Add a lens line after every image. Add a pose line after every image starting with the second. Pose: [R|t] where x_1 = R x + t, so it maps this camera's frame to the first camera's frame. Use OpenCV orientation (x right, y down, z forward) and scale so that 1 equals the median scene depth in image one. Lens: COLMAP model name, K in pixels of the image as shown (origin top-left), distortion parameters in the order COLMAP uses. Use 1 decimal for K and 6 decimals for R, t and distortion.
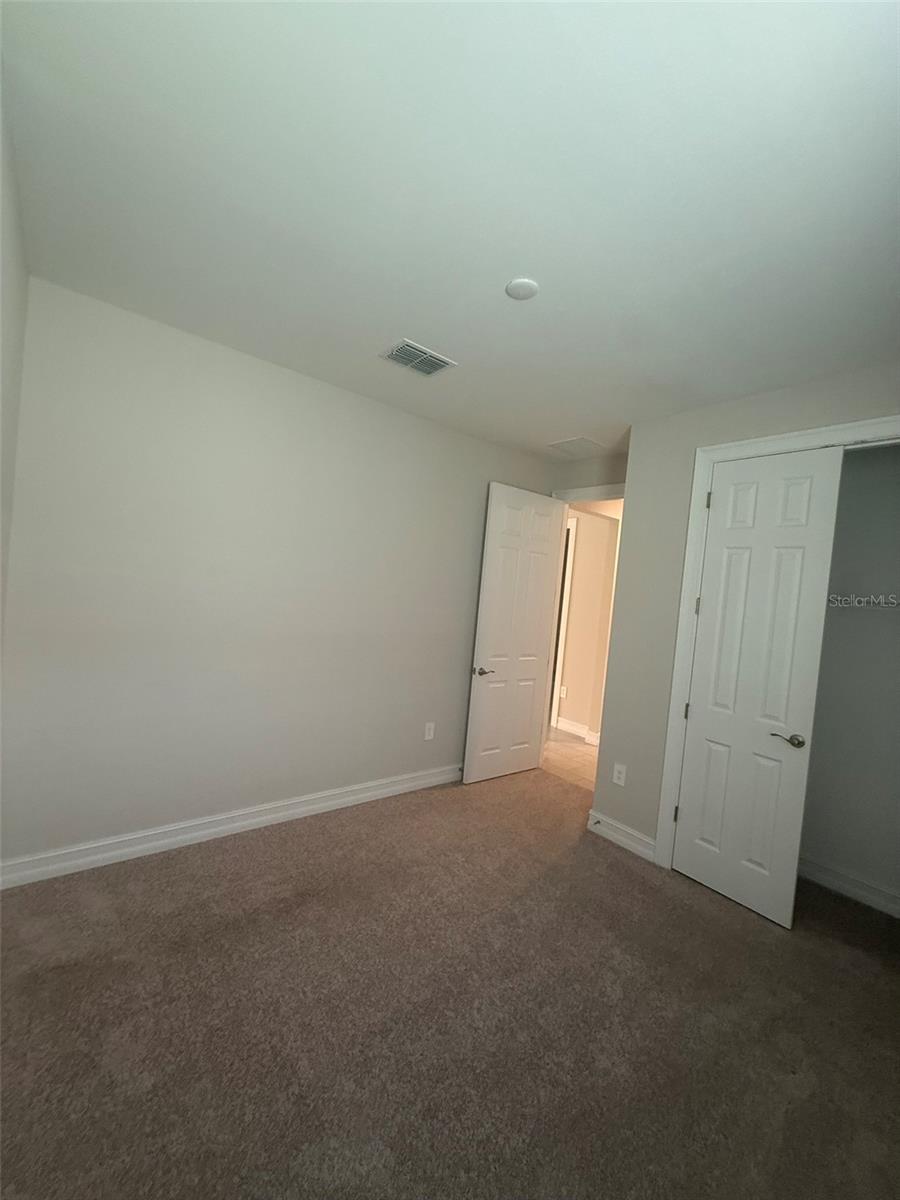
lens RADIAL K [[478.4, 0, 450.0], [0, 478.4, 600.0], [0, 0, 1]] dist [0.001673, -0.000446]
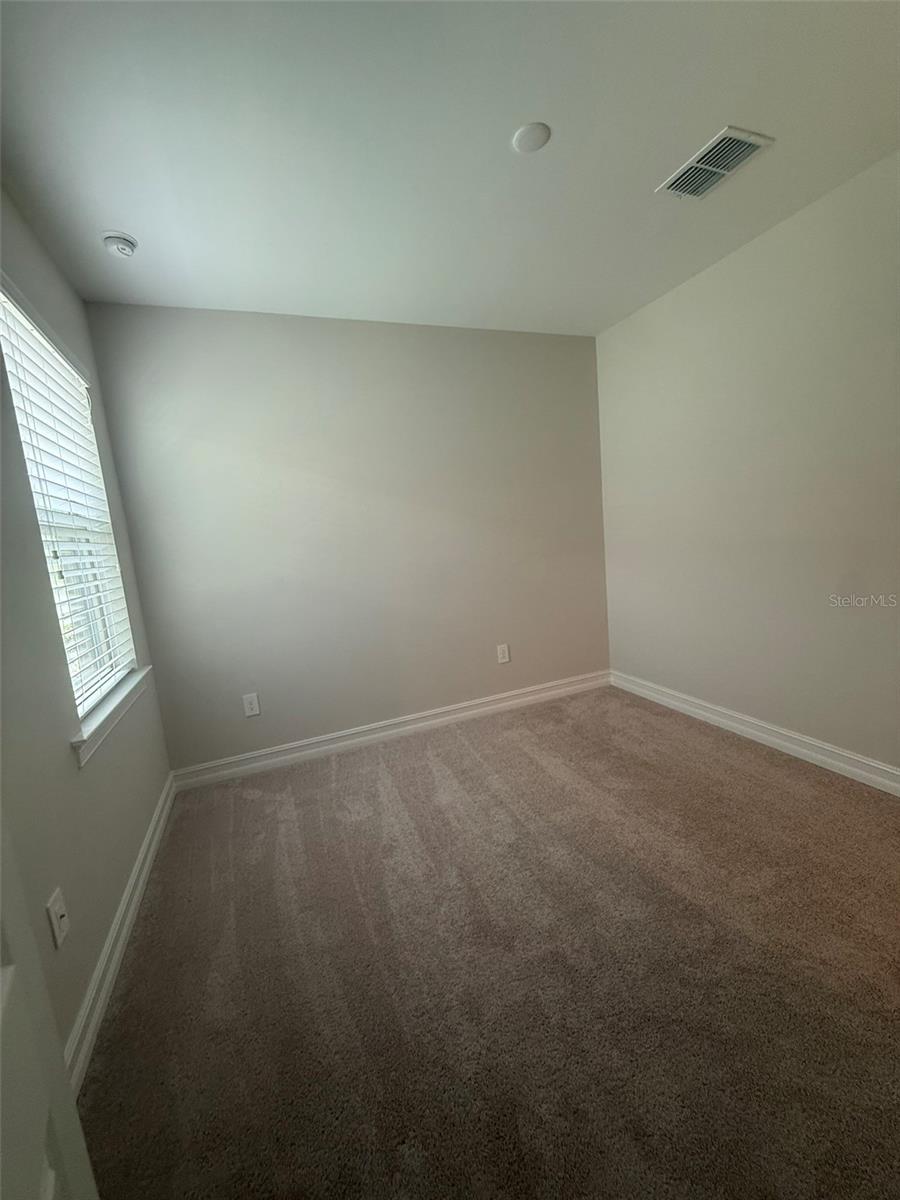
lens RADIAL K [[478.4, 0, 450.0], [0, 478.4, 600.0], [0, 0, 1]] dist [0.001673, -0.000446]
pose [[-0.303356, 0.076054, -0.949837, 0.848877], [0.038678, 0.996971, 0.067476, 0.115191], [0.952092, -0.016269, -0.305379, 0.850061]]
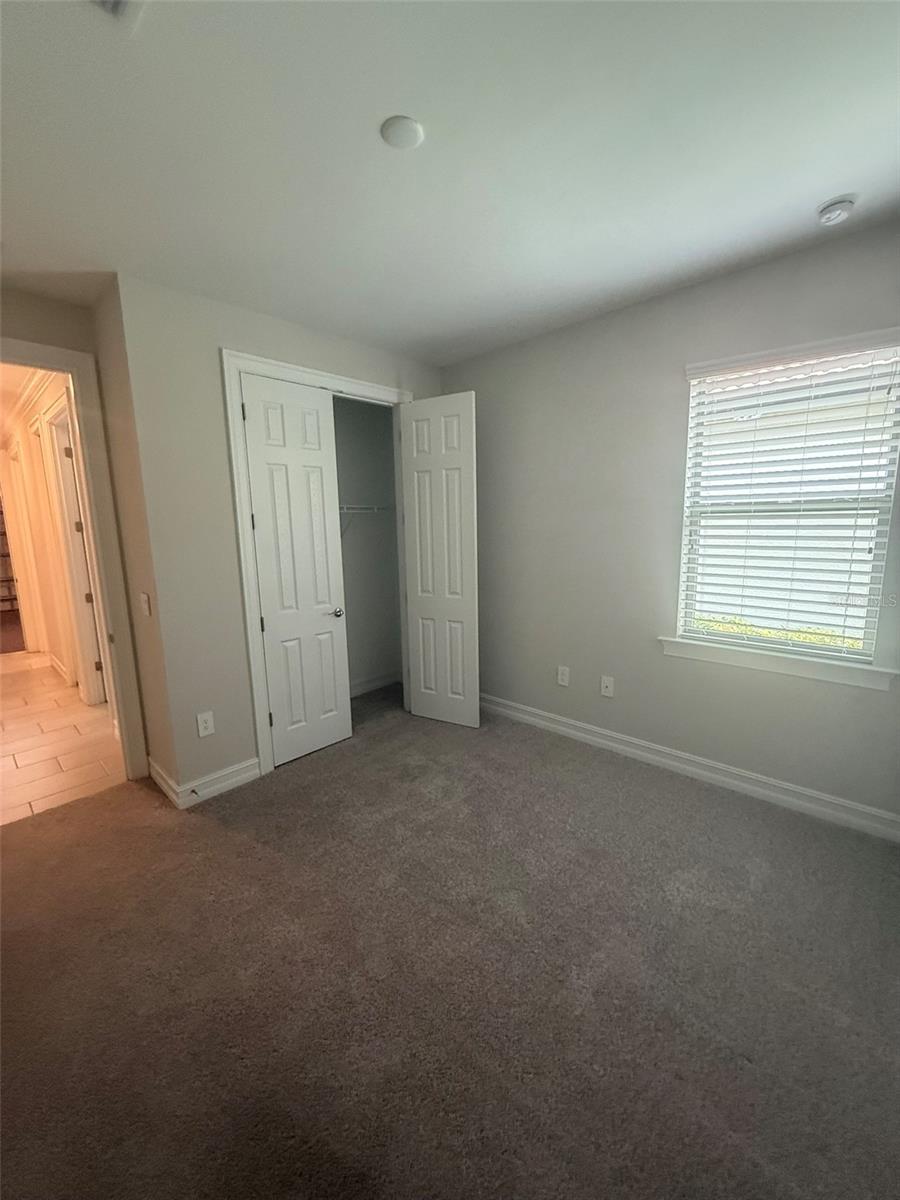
lens RADIAL K [[478.4, 0, 450.0], [0, 478.4, 600.0], [0, 0, 1]] dist [0.001673, -0.000446]
pose [[-0.130559, -0.245071, 0.960674, -0.616956], [0.036909, 0.967095, 0.251725, -0.074785], [-0.990753, 0.068322, -0.117217, 0.811098]]
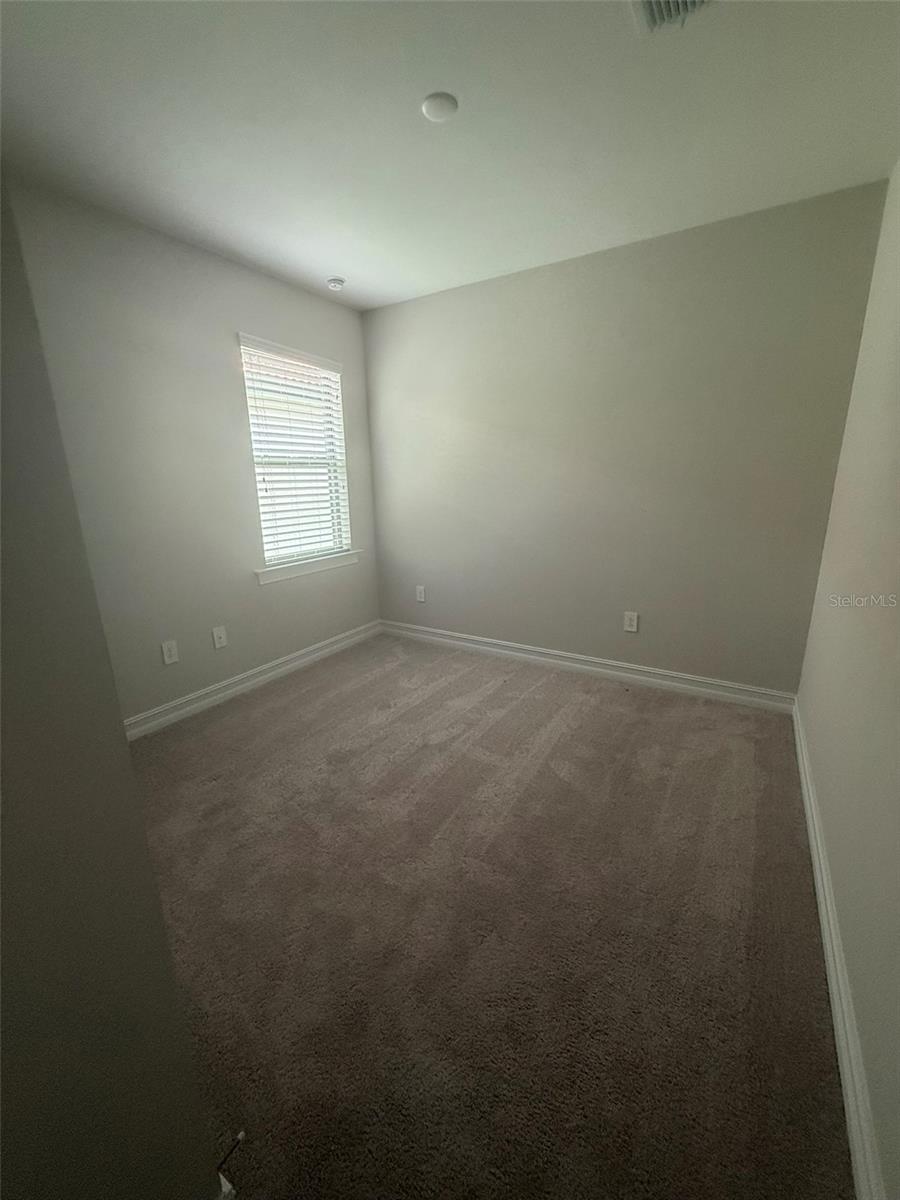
lens RADIAL K [[478.4, 0, 450.0], [0, 478.4, 600.0], [0, 0, 1]] dist [0.001673, -0.000446]
pose [[-0.944371, 0.014838, -0.328547, 0.340484], [-0.071590, 0.965753, 0.249391, 0.027974], [0.320996, 0.259038, -0.910967, 1.594330]]
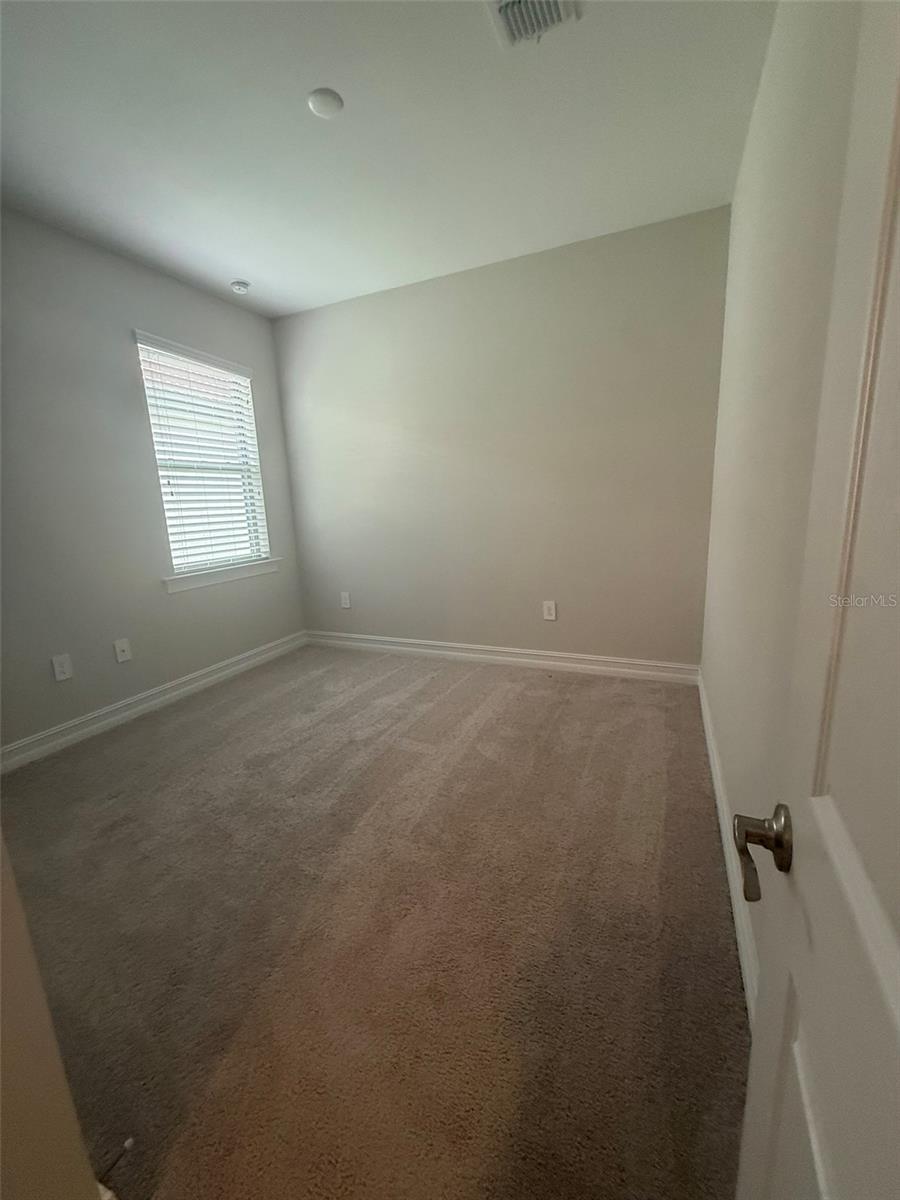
lens RADIAL K [[478.4, 0, 450.0], [0, 478.4, 600.0], [0, 0, 1]] dist [0.001673, -0.000446]
pose [[-0.891910, 0.045844, -0.449884, 0.307268], [-0.046168, 0.980419, 0.191436, 0.101004], [0.449850, 0.191513, -0.872329, 1.631457]]
